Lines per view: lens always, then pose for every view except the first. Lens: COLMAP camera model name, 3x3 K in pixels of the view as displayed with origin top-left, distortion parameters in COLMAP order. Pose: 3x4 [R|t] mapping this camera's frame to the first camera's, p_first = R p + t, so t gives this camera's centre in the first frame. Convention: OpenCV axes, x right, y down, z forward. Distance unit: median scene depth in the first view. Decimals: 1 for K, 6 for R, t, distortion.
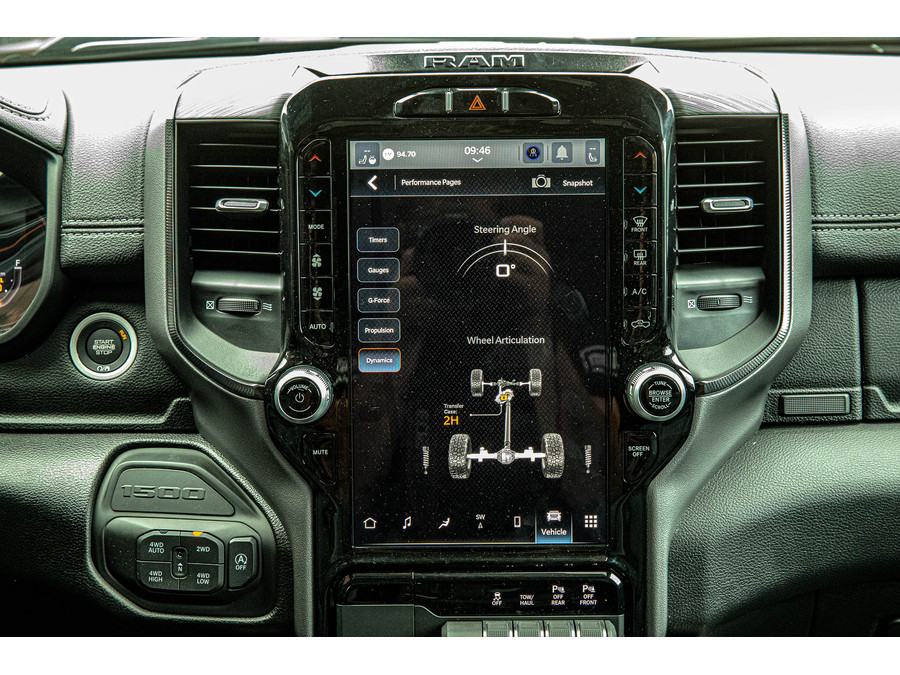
lens RADIAL K [[1410.2, 0, 450.0], [0, 1410.2, 337.5], [0, 0, 1]] dist [0.101667, 0.028252]
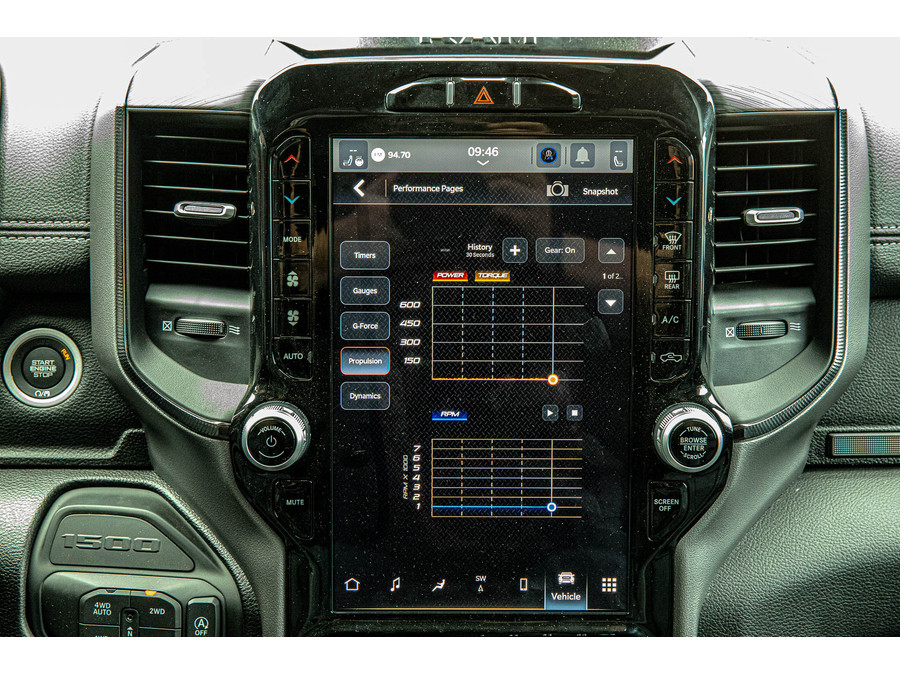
lens RADIAL K [[1486.9, 0, 450.0], [0, 1486.9, 337.5], [0, 0, 1]] dist [0.118273, 0.017078]
pose [[0.999859, 0.011375, 0.012330, -0.009901], [-0.011858, 0.999138, 0.039778, -0.054190], [-0.011866, -0.039919, 0.999132, 0.097297]]
